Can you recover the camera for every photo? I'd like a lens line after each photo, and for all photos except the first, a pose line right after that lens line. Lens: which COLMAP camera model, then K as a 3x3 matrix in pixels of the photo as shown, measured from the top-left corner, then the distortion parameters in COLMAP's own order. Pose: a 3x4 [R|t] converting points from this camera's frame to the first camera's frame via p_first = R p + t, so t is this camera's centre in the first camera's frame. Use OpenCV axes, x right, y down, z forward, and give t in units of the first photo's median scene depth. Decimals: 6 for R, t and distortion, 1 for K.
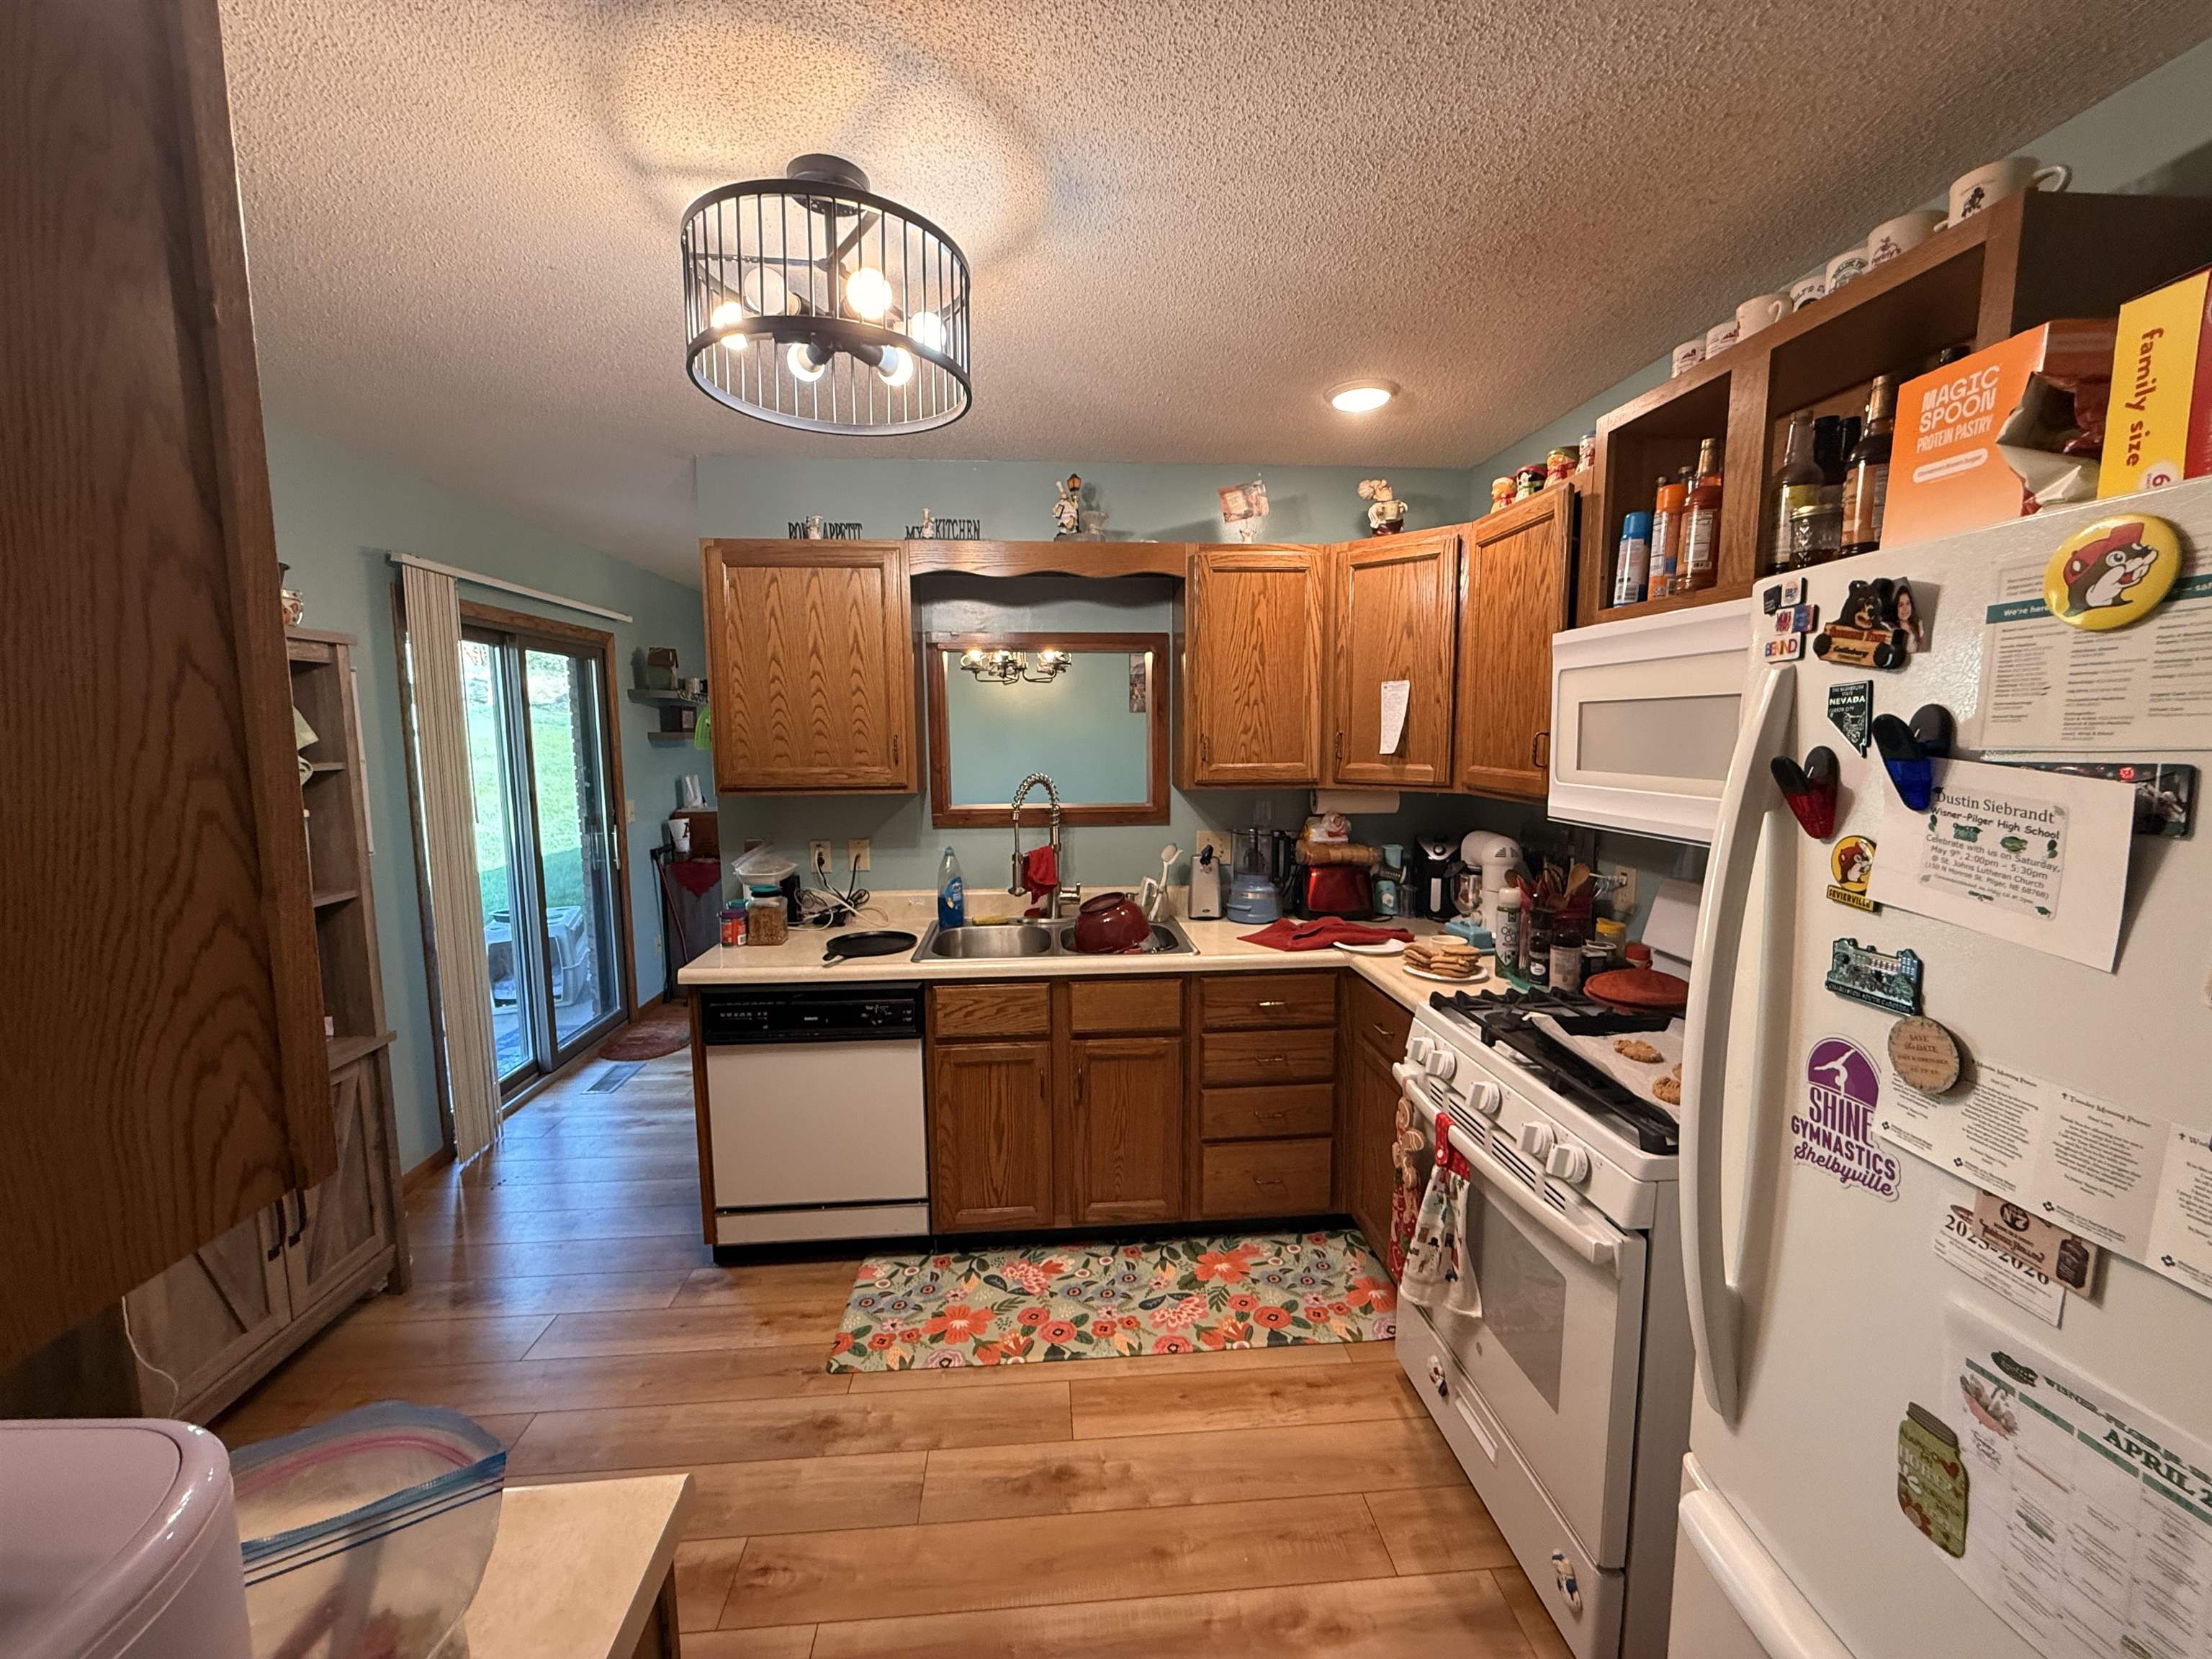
lens RADIAL K [[879.9, 0, 1101.9], [0, 879.9, 830.8], [0, 0, 1]] dist [0.000567, 0.000582]
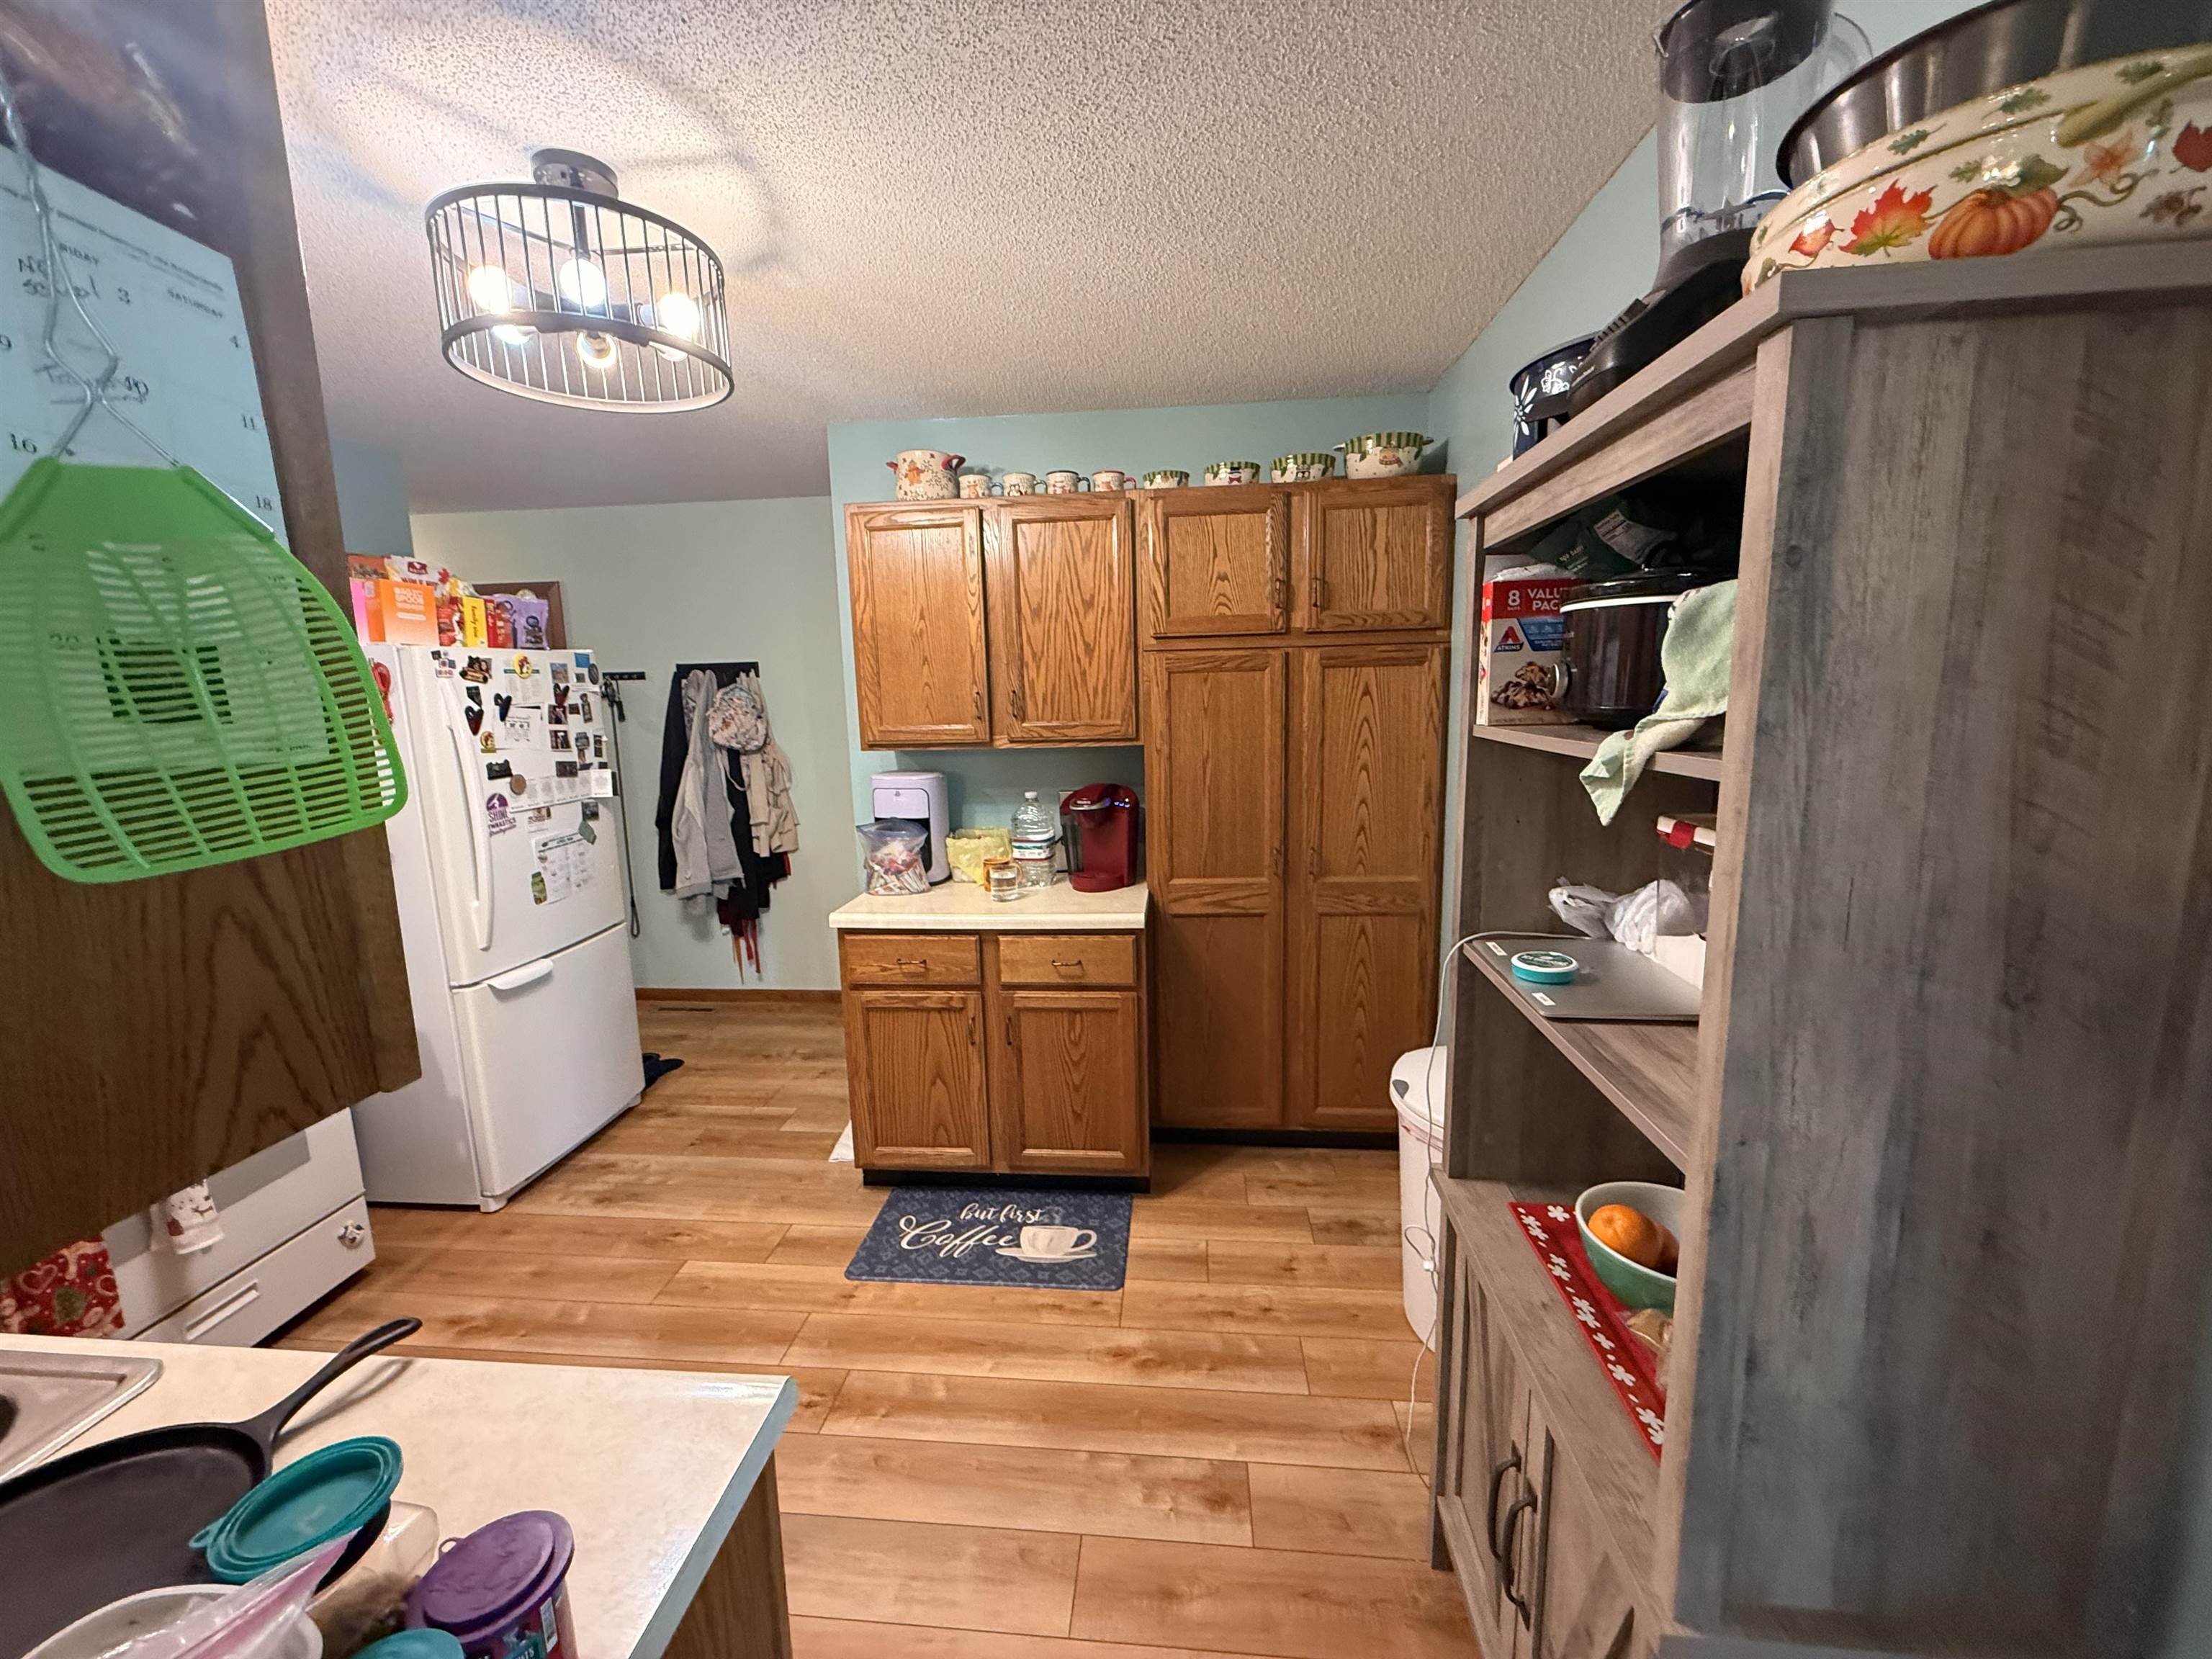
lens RADIAL K [[879.9, 0, 1099.6], [0, 879.9, 830.2], [0, 0, 1]] dist [0.000567, 0.000582]
pose [[-0.984157, -0.000315, 0.177299, -0.700204], [0.048133, 0.961969, 0.268885, -0.144311], [-0.170641, 0.273159, -0.946713, 1.321990]]
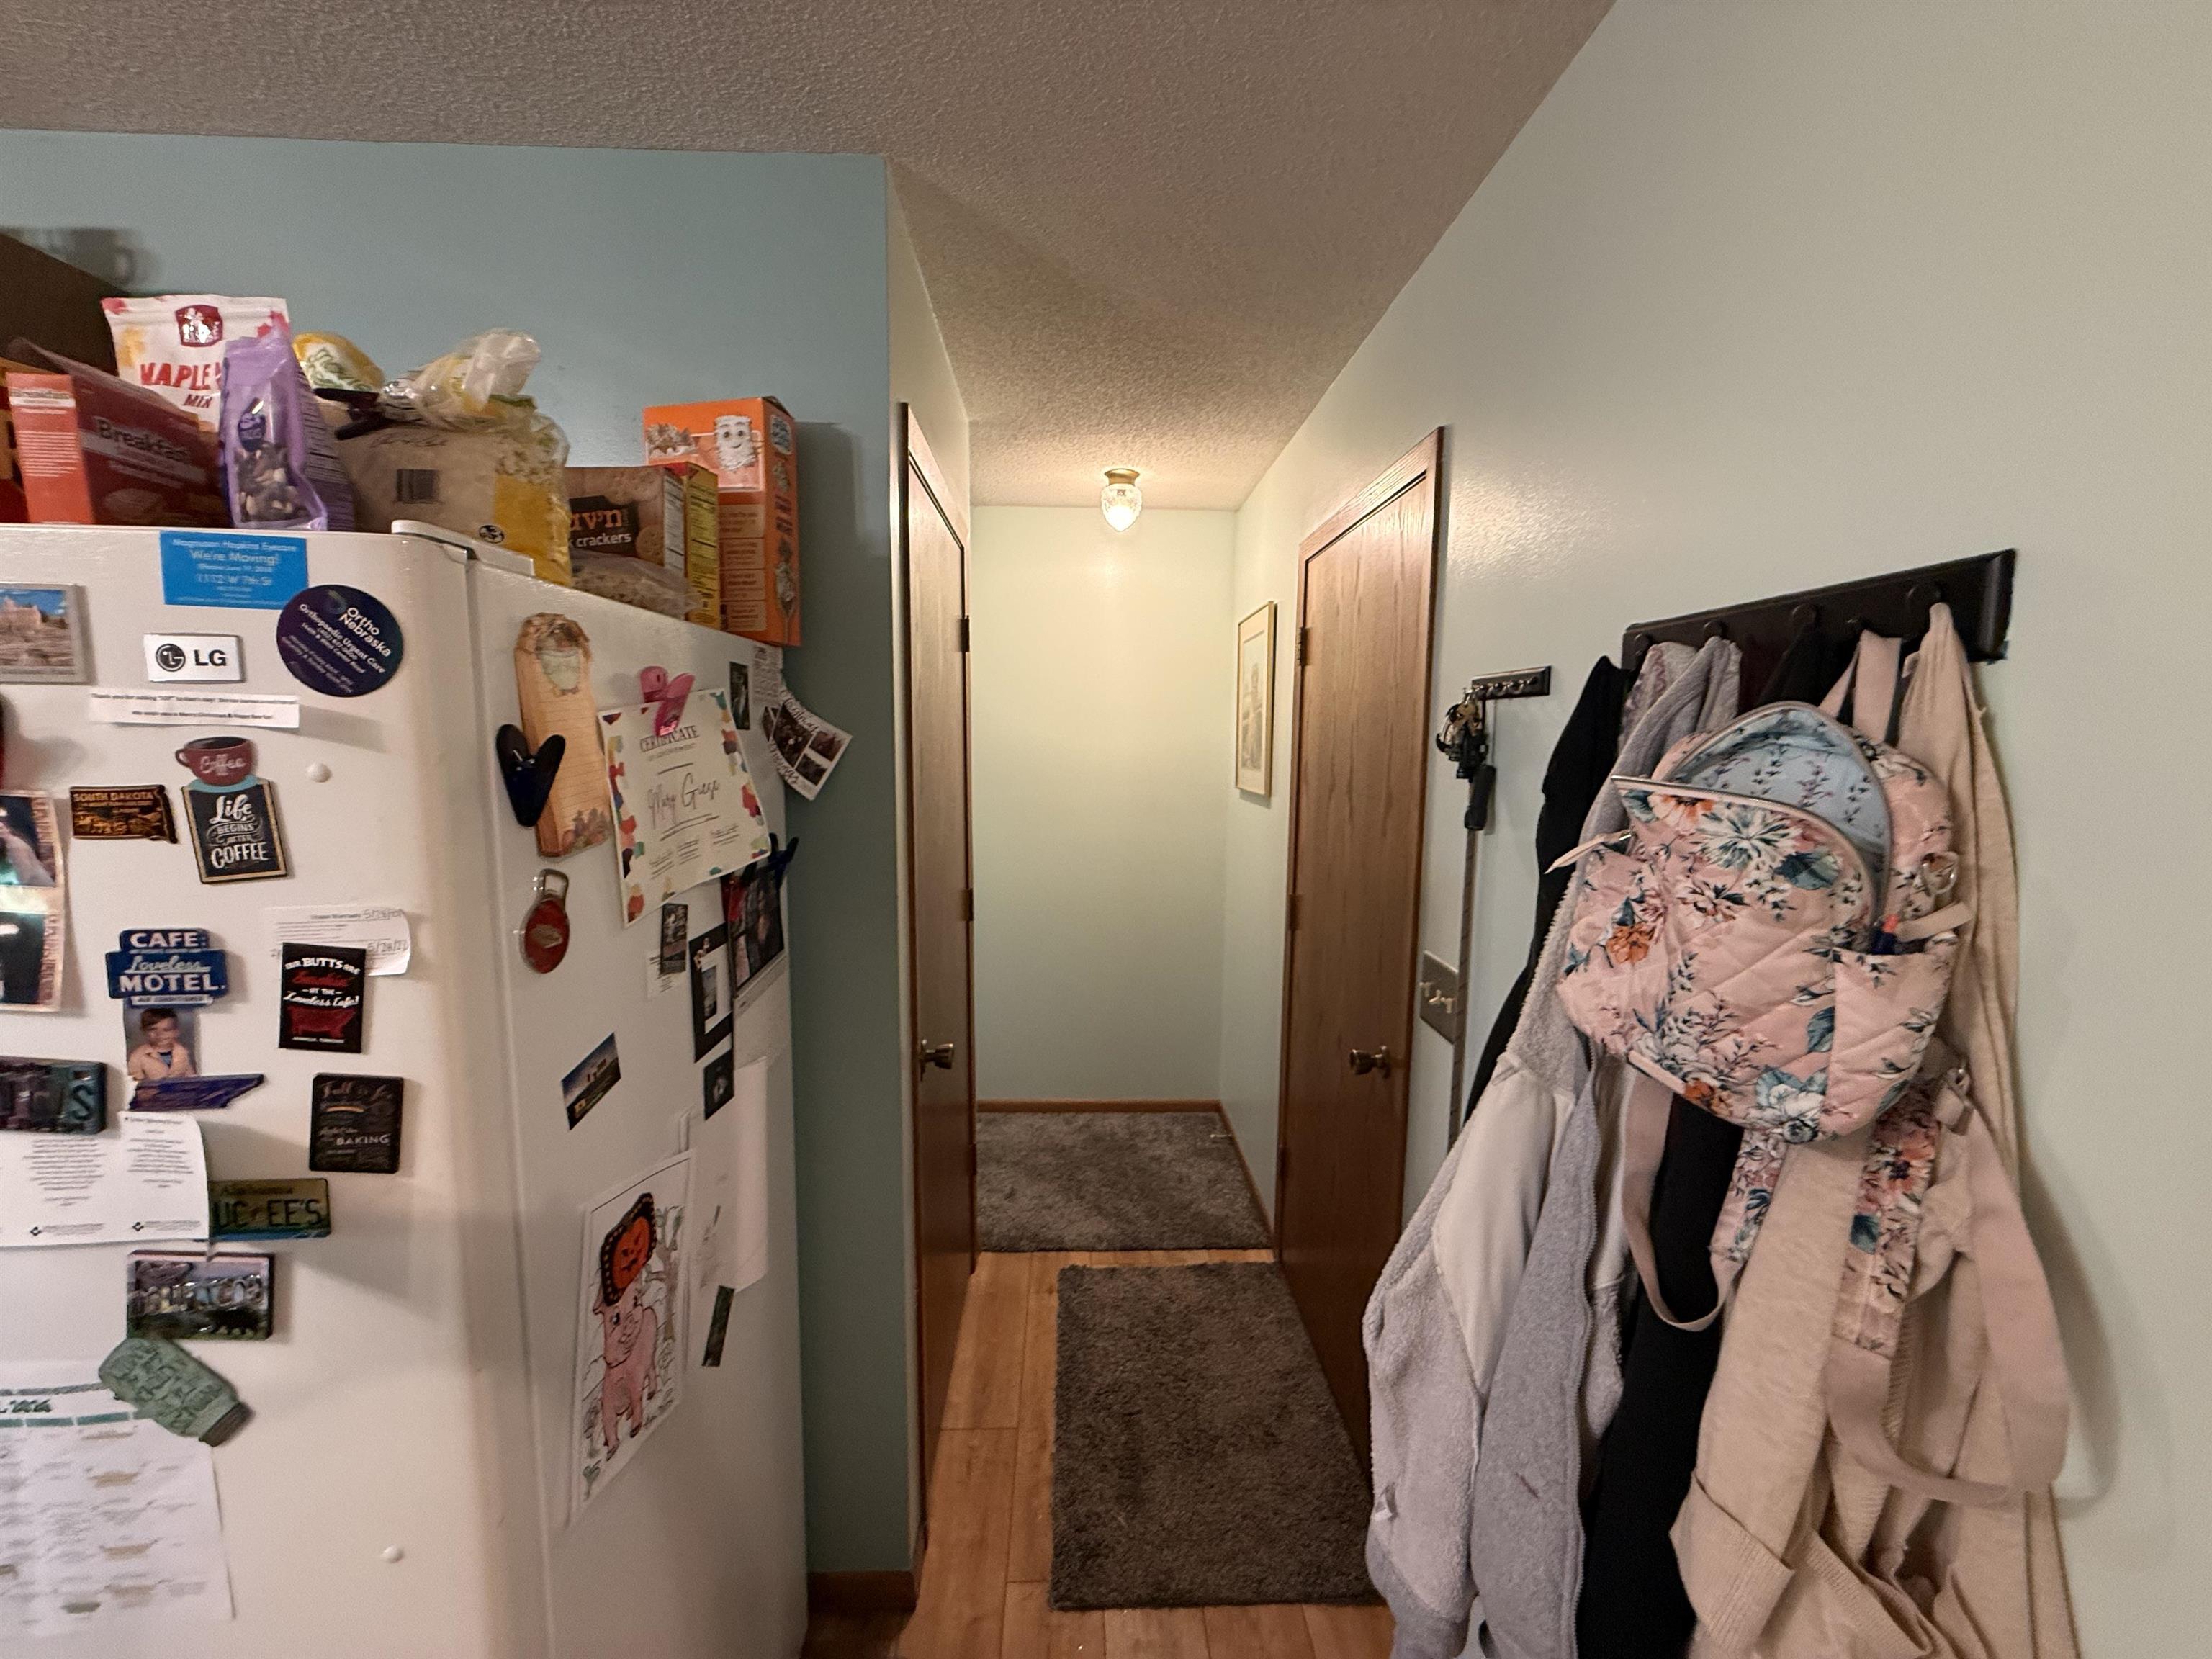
lens RADIAL K [[879.9, 0, 1104.2], [0, 879.9, 825.6], [0, 0, 1]] dist [0.000567, 0.000582]
pose [[0.044326, -0.097114, 0.994286, 0.053388], [0.103517, 0.990353, 0.092115, 0.006876], [-0.993640, 0.098842, 0.053951, -0.140603]]
